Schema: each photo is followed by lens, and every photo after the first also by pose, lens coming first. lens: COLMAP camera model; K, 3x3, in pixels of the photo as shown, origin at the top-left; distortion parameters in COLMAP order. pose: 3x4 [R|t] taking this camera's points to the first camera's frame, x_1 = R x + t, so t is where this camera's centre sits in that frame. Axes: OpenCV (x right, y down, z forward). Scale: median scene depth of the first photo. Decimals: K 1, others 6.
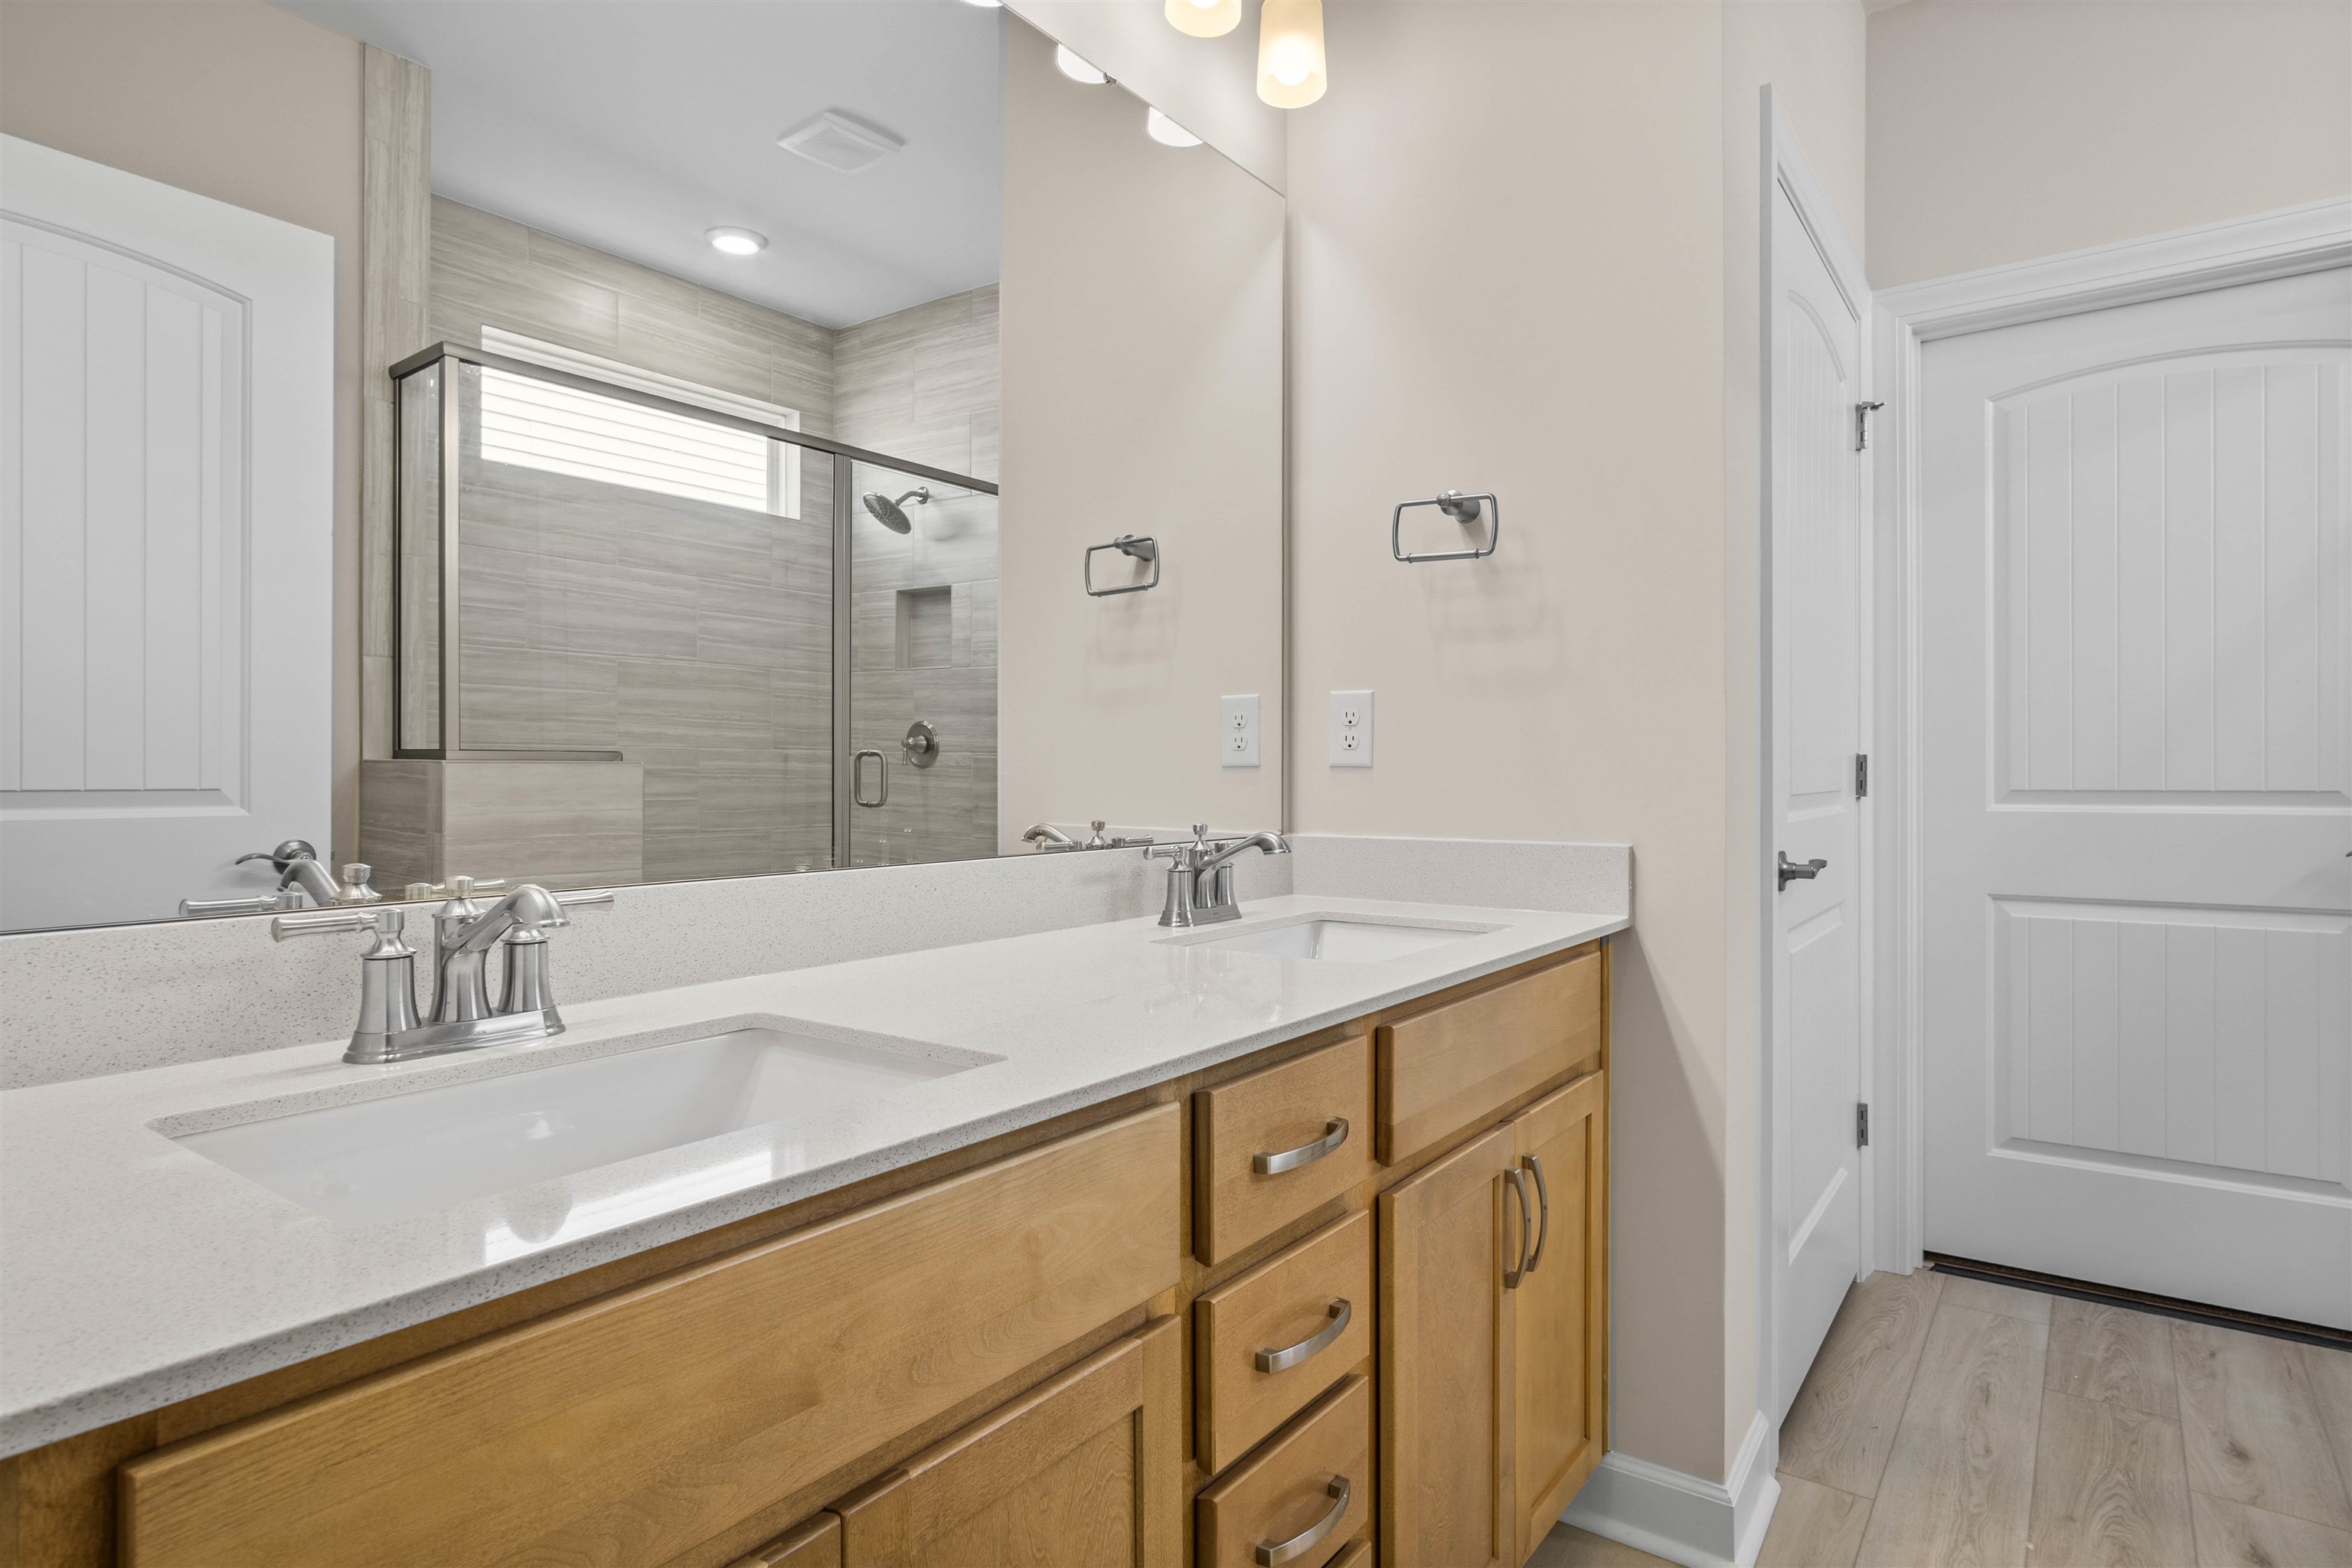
lens RADIAL K [[1272.5, 0, 1180.9], [0, 1272.5, 800.8], [0, 0, 1]] dist [-0.000002, 0.000591]
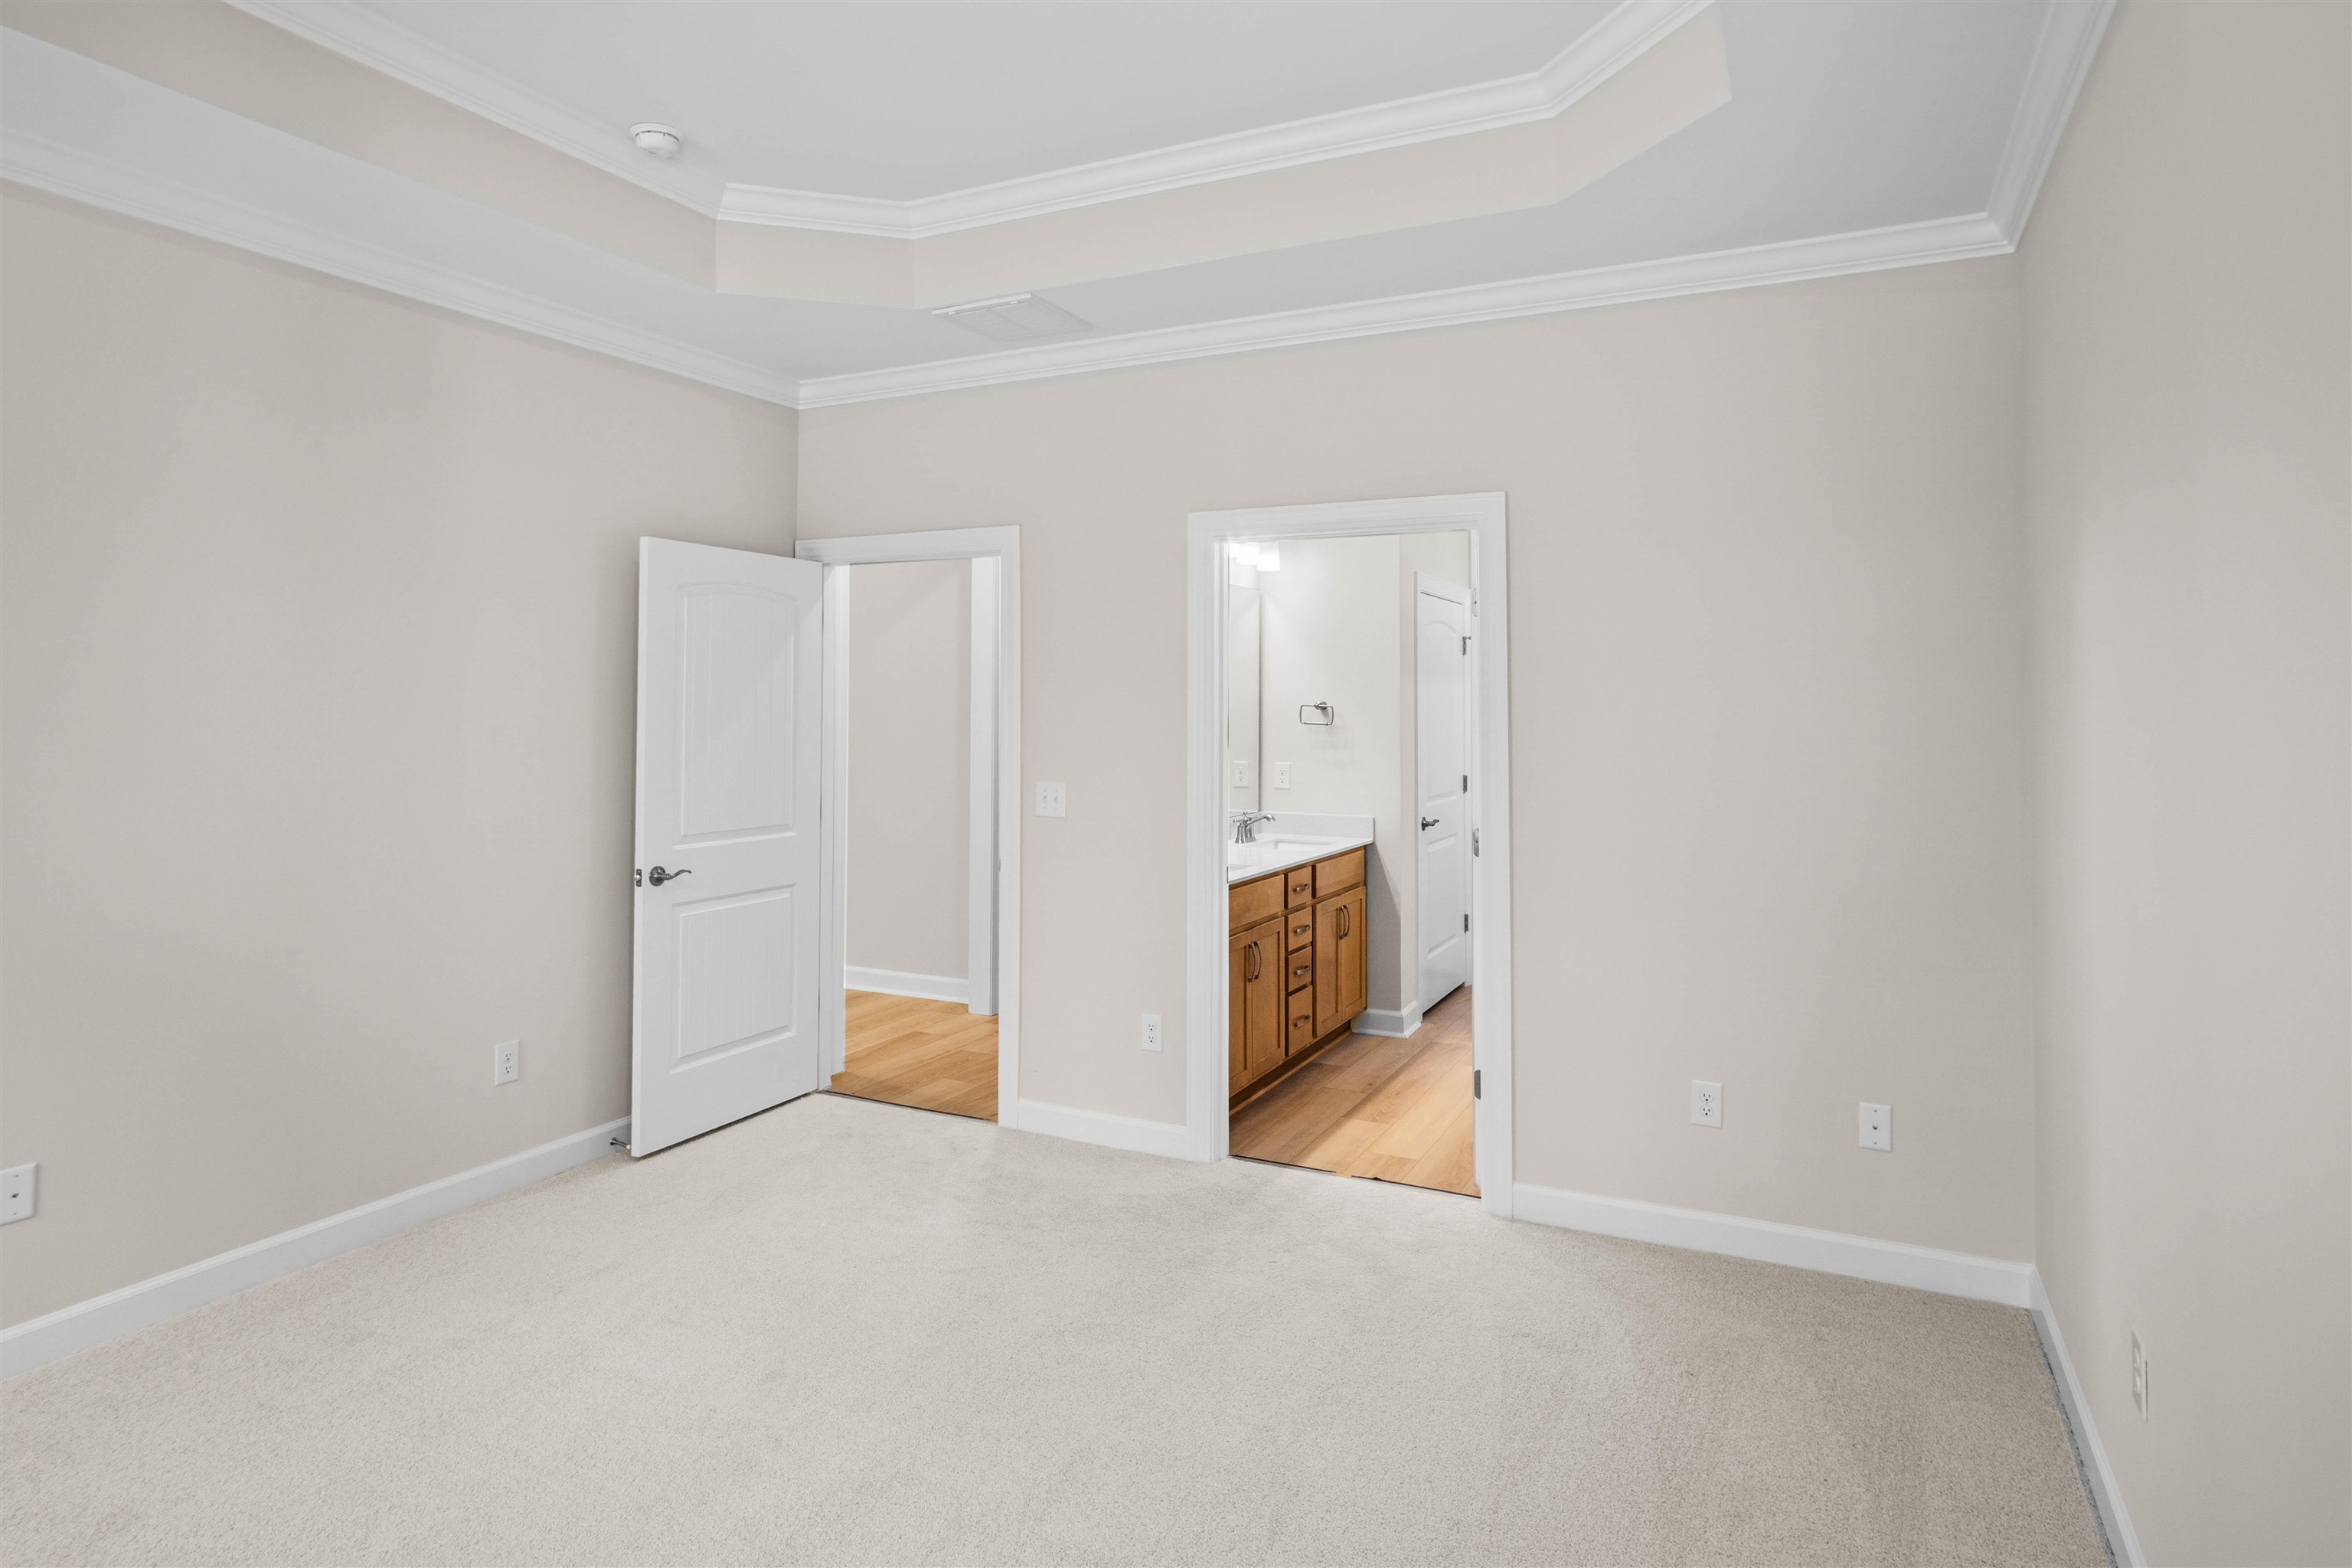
lens RADIAL K [[1272.5, 0, 1171.4], [0, 1272.5, 759.6], [0, 0, 1]] dist [-0.000002, 0.000591]
pose [[0.986306, 0.001058, 0.164923, -0.984976], [-0.003758, 0.999864, 0.016057, -0.230315], [-0.164883, -0.016457, 0.986176, -3.013163]]
